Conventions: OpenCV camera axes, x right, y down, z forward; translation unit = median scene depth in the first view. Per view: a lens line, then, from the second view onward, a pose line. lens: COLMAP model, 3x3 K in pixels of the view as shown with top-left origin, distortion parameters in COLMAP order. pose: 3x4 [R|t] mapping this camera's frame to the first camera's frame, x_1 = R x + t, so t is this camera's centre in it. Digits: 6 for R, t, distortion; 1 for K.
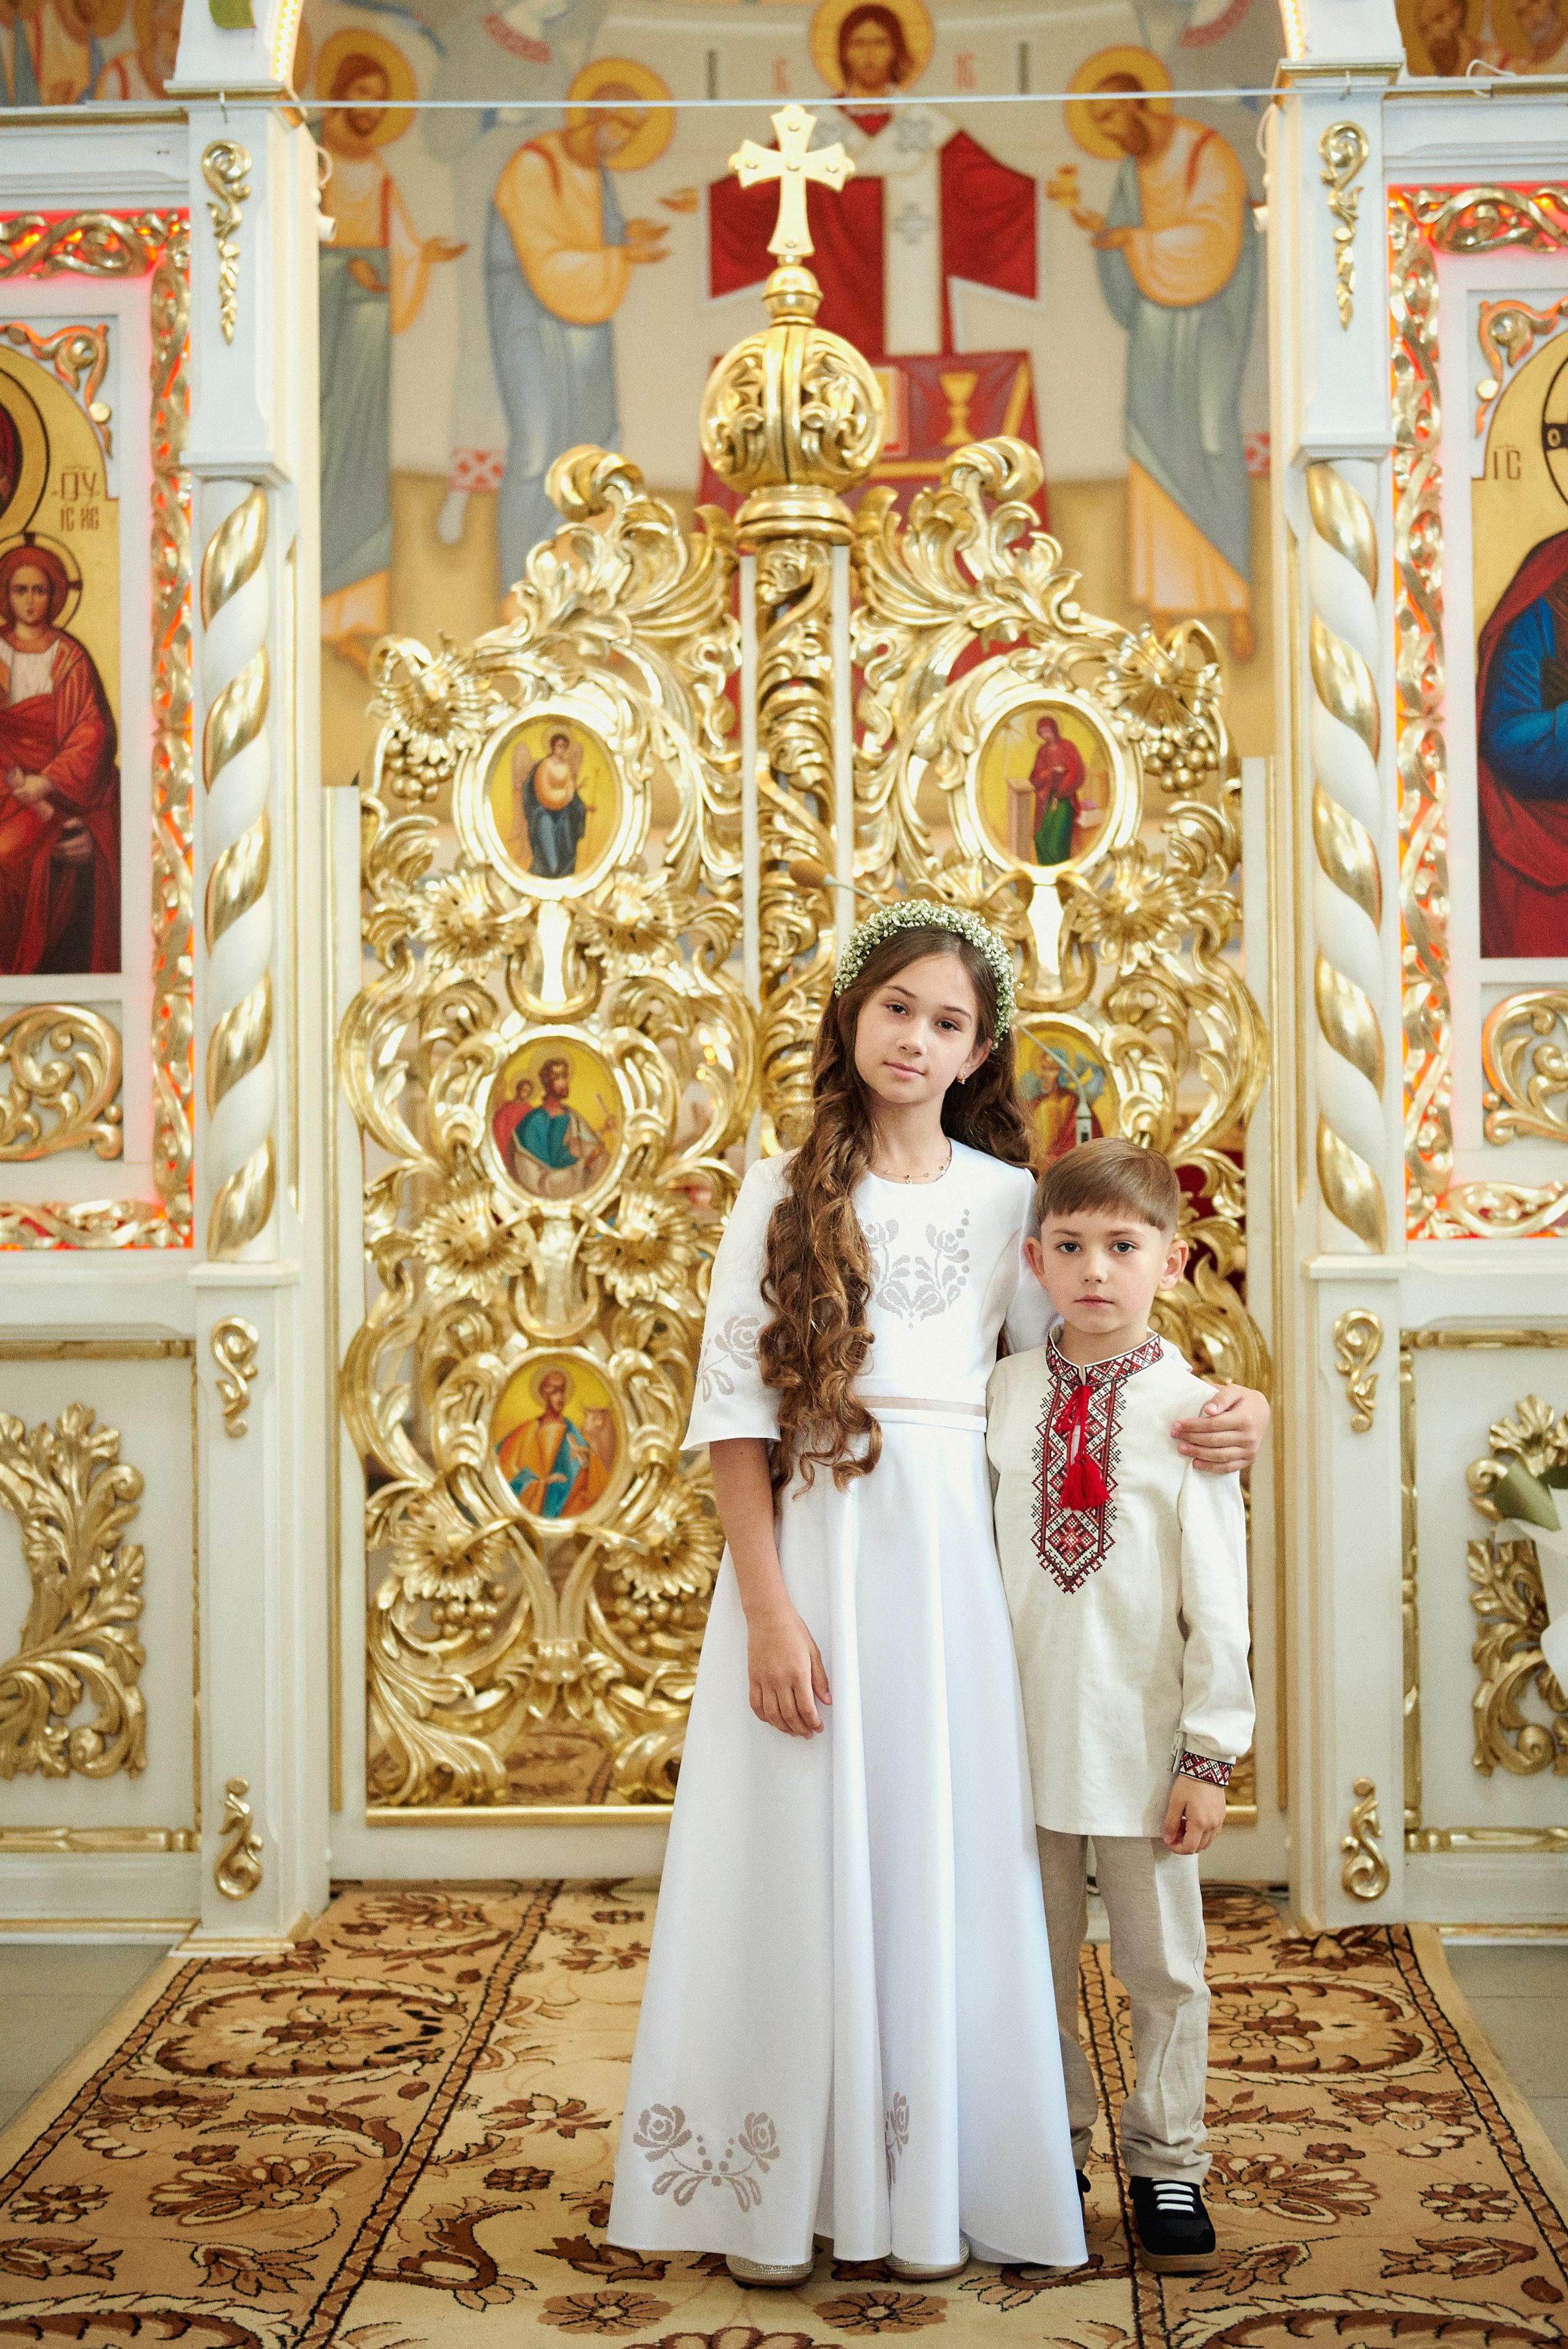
lens RADIAL K [[3246.1, 0, 777.9], [0, 3246.1, 1077.1], [0, 0, 1]] dist [-0.005444, 0.000000]
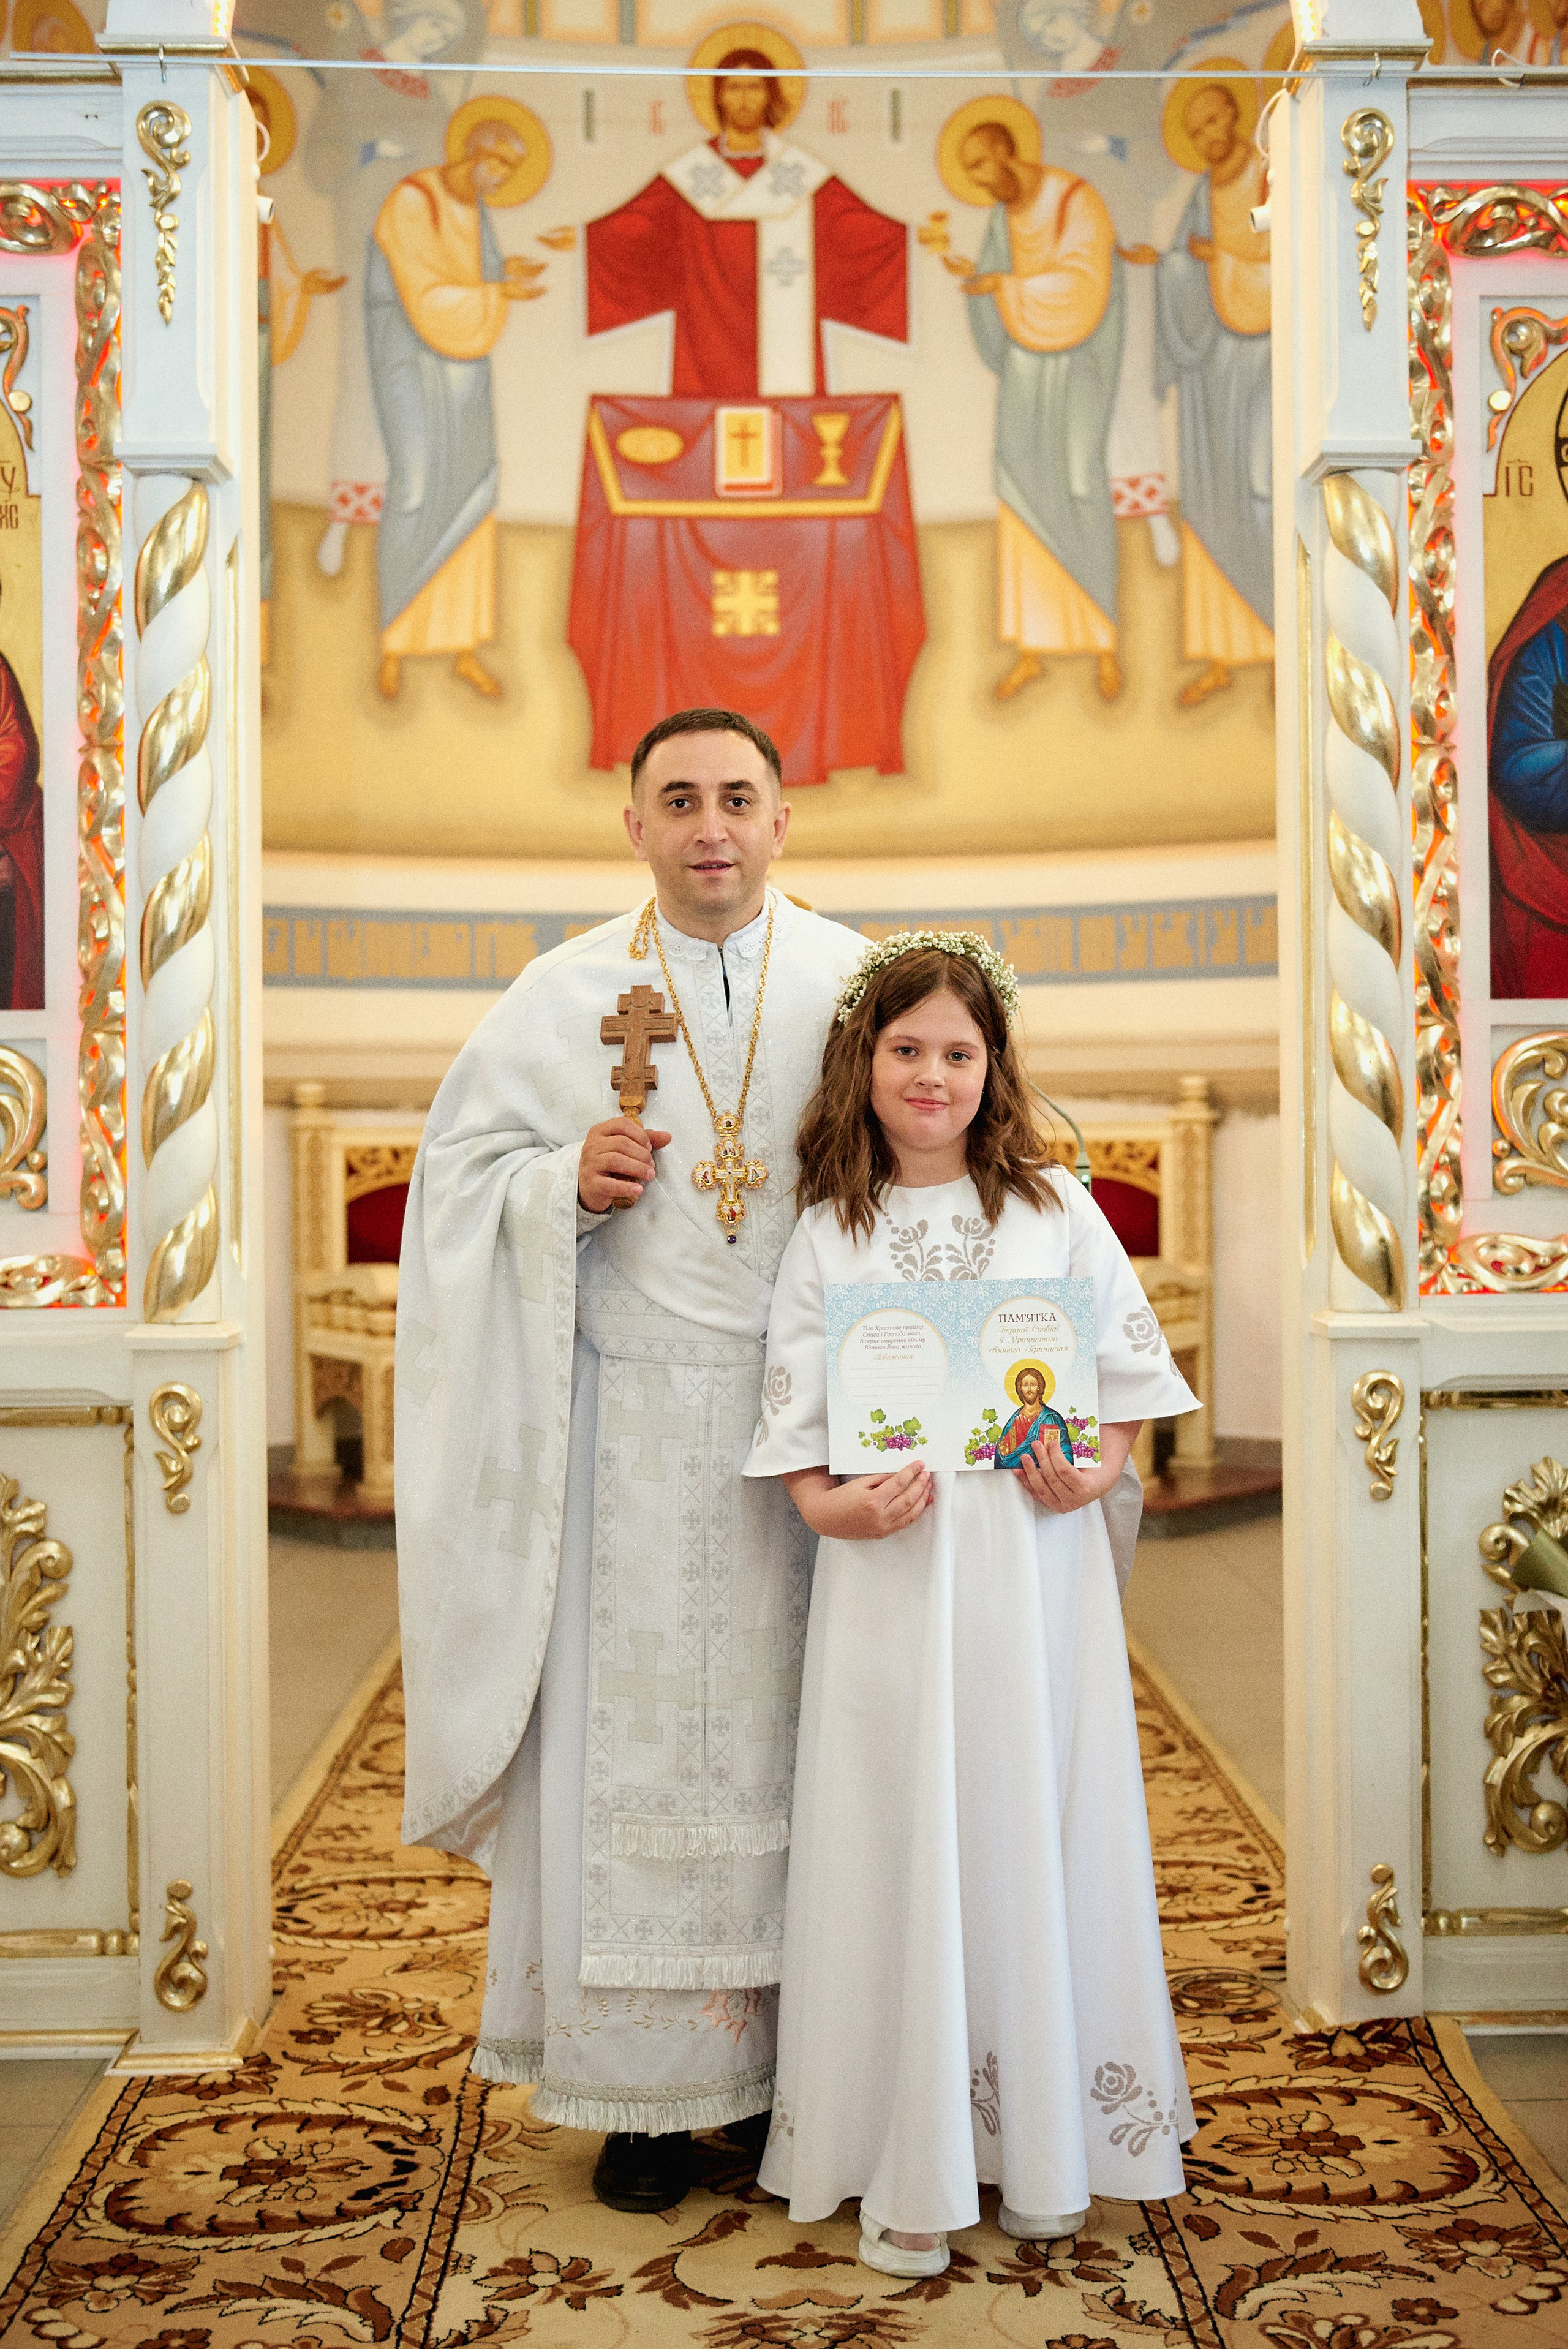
lens RADIAL K [[2997.7, 0, 786.4], [0, 2997.7, 1145.0], [0, 0, 1]] dist [-0.006779, 0.000000]
pose [[0.997776, 0.000554, 0.066653, -0.048496], [-0.001713, 0.999848, 0.017346, -0.008526], [-0.066633, -0.017422, 0.997625, 0.132826]]
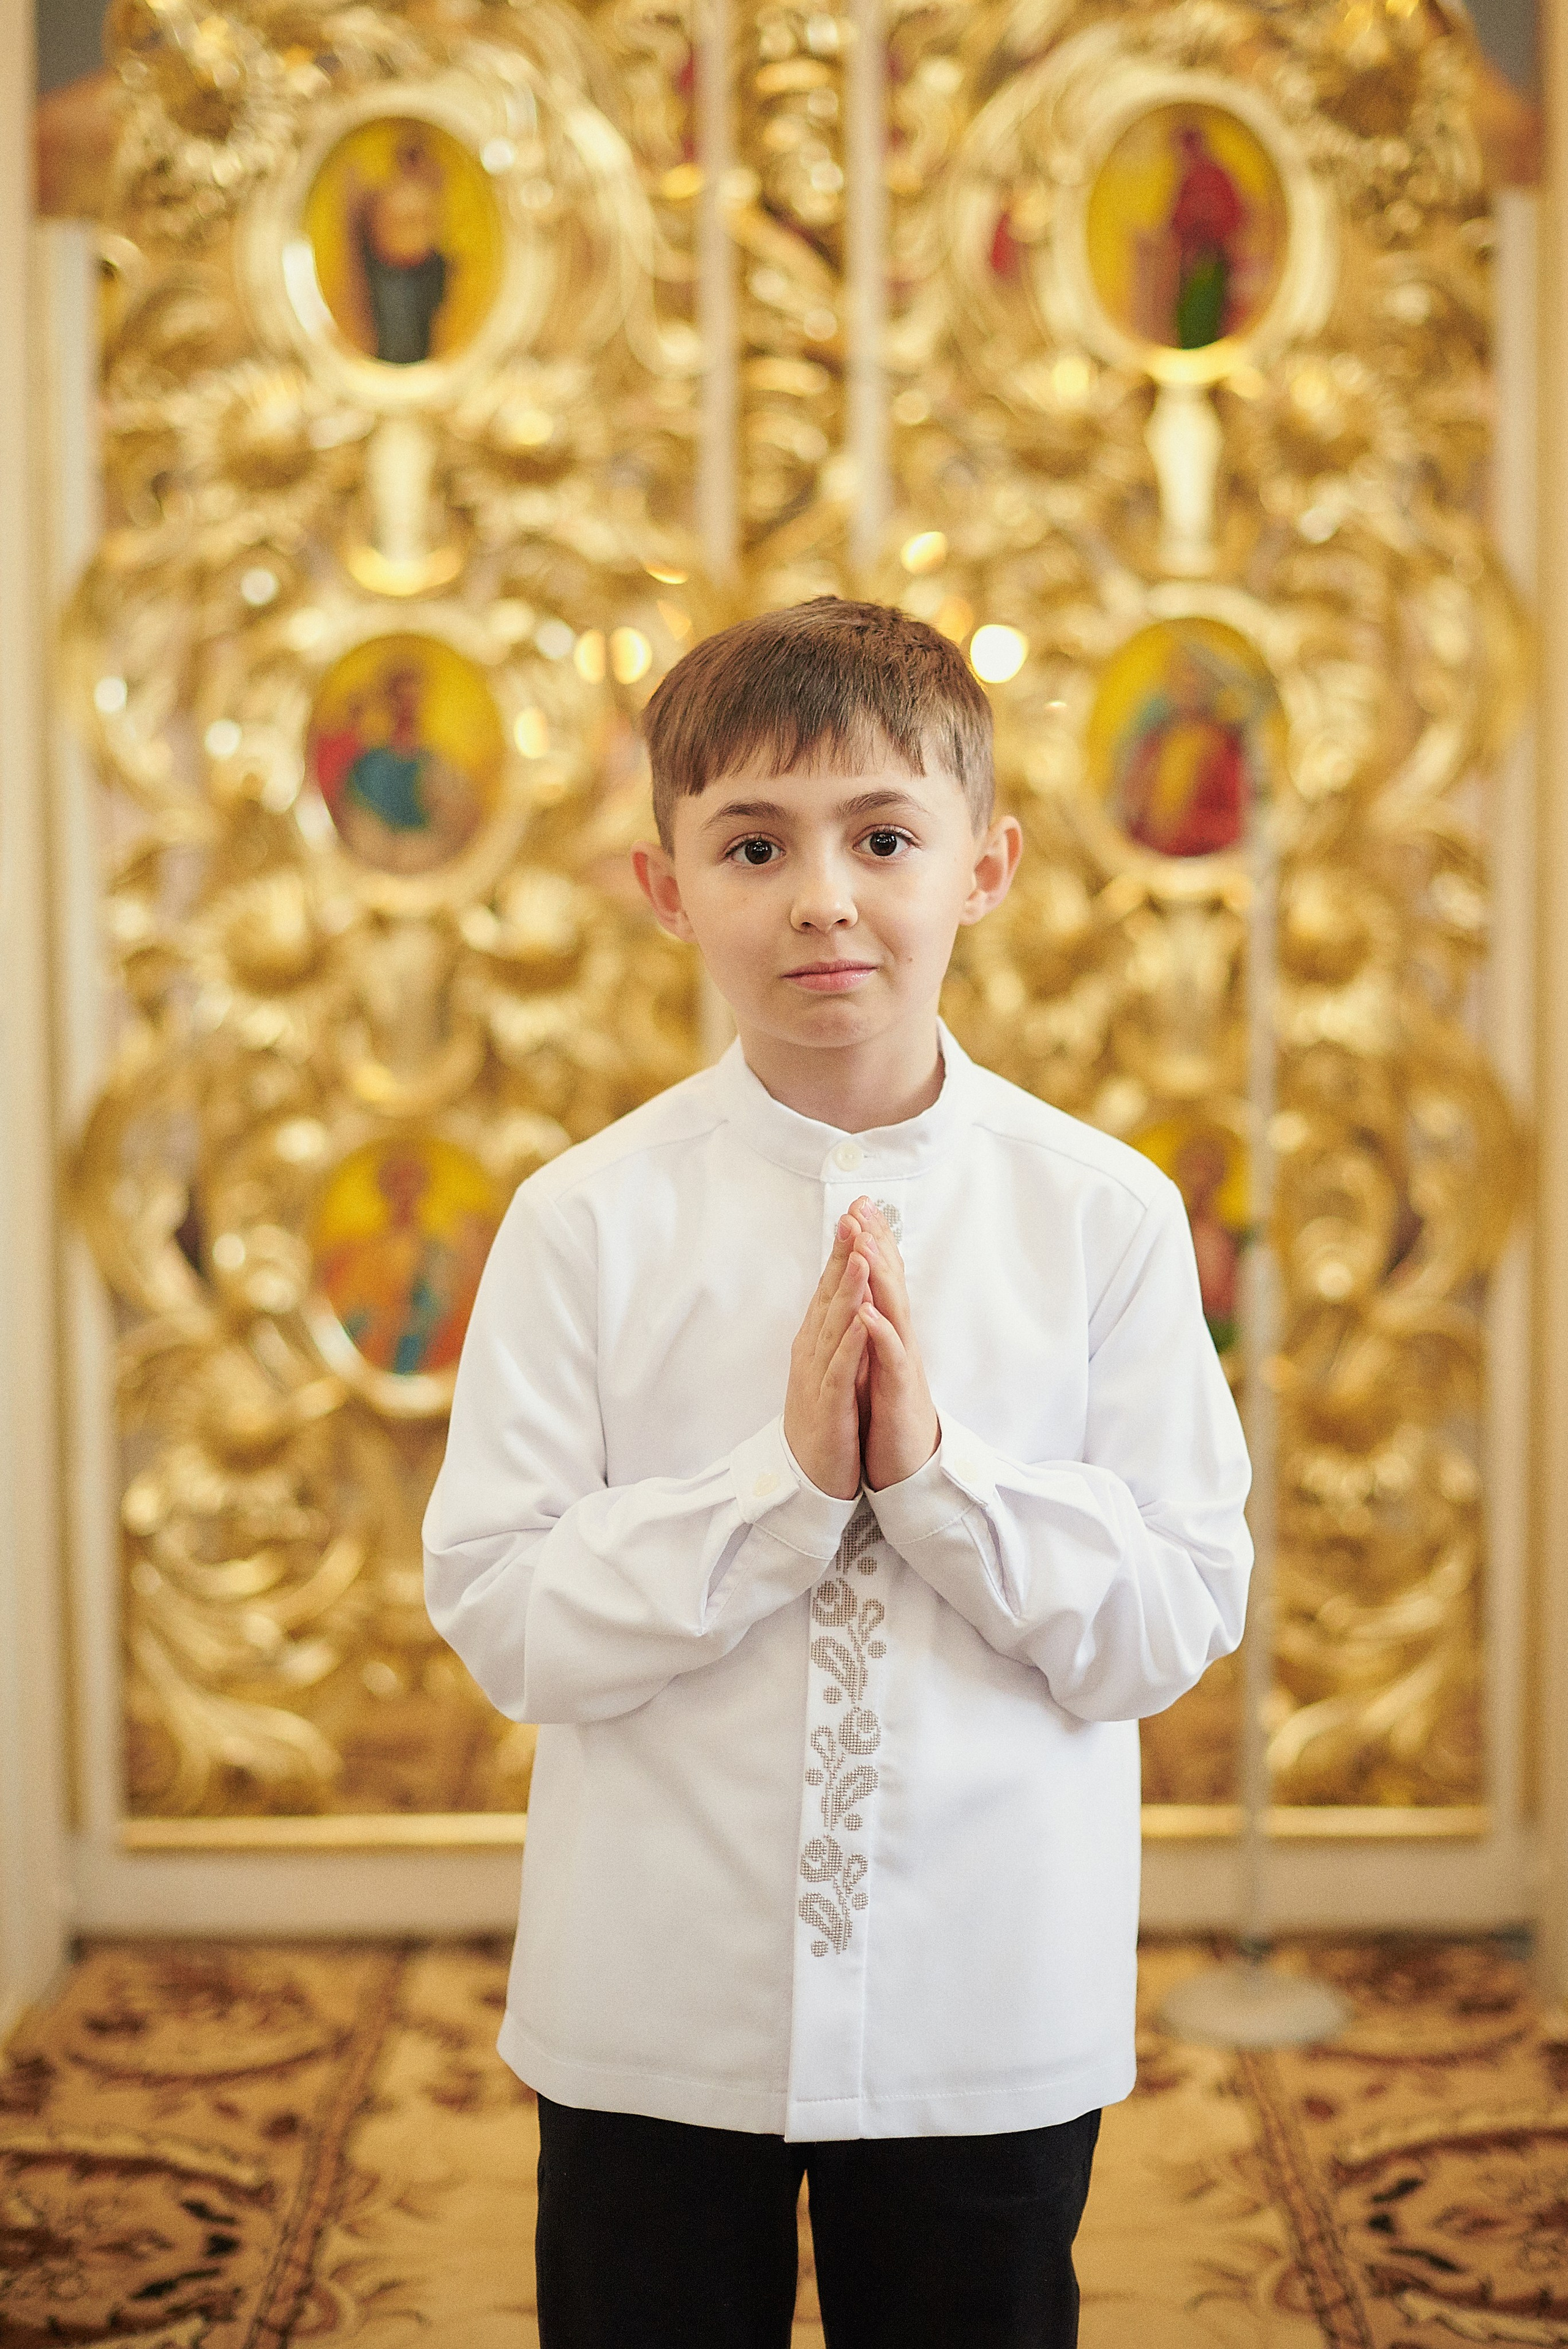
lens RADIAL K [[3660.1, 0, 831.0], [0, 3660.1, 1074.5], [0, 0, 1]] dist [-0.132910, 0.000000]
pose [[0.998591, 0.000636, 0.053072, -0.024351], [-0.005531, 0.995732, 0.092129, 0.008687], [-0.052786, -0.092292, 0.994332, 0.292959]]
